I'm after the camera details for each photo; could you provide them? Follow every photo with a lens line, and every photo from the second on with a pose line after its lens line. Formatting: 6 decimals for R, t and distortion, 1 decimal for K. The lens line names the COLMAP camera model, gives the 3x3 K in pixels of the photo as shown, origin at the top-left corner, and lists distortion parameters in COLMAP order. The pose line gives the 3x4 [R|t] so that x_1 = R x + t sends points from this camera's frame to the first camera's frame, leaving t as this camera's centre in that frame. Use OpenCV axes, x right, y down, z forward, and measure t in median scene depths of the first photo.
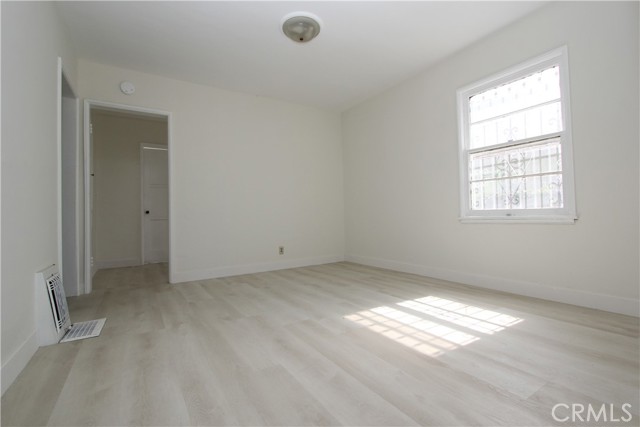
lens RADIAL K [[292.4, 0, 320.8], [0, 292.4, 207.9], [0, 0, 1]] dist [-0.016069, 0.000923]
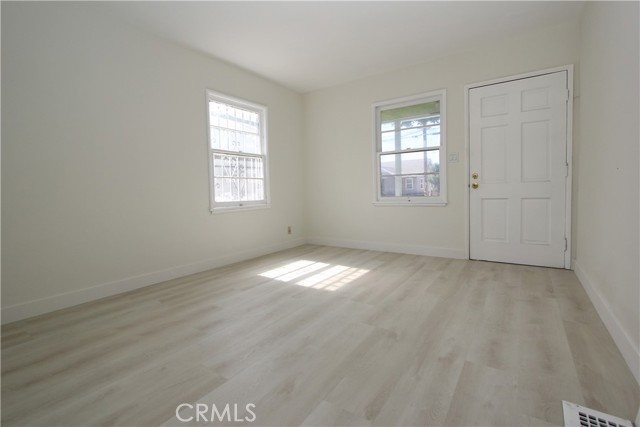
lens RADIAL K [[292.4, 0, 320.8], [0, 292.4, 207.9], [0, 0, 1]] dist [-0.016069, 0.000923]
pose [[-0.386833, -0.022191, 0.921883, -0.928758], [0.007762, 0.999597, 0.027318, 0.002452], [-0.922117, 0.017723, -0.386505, 1.409347]]
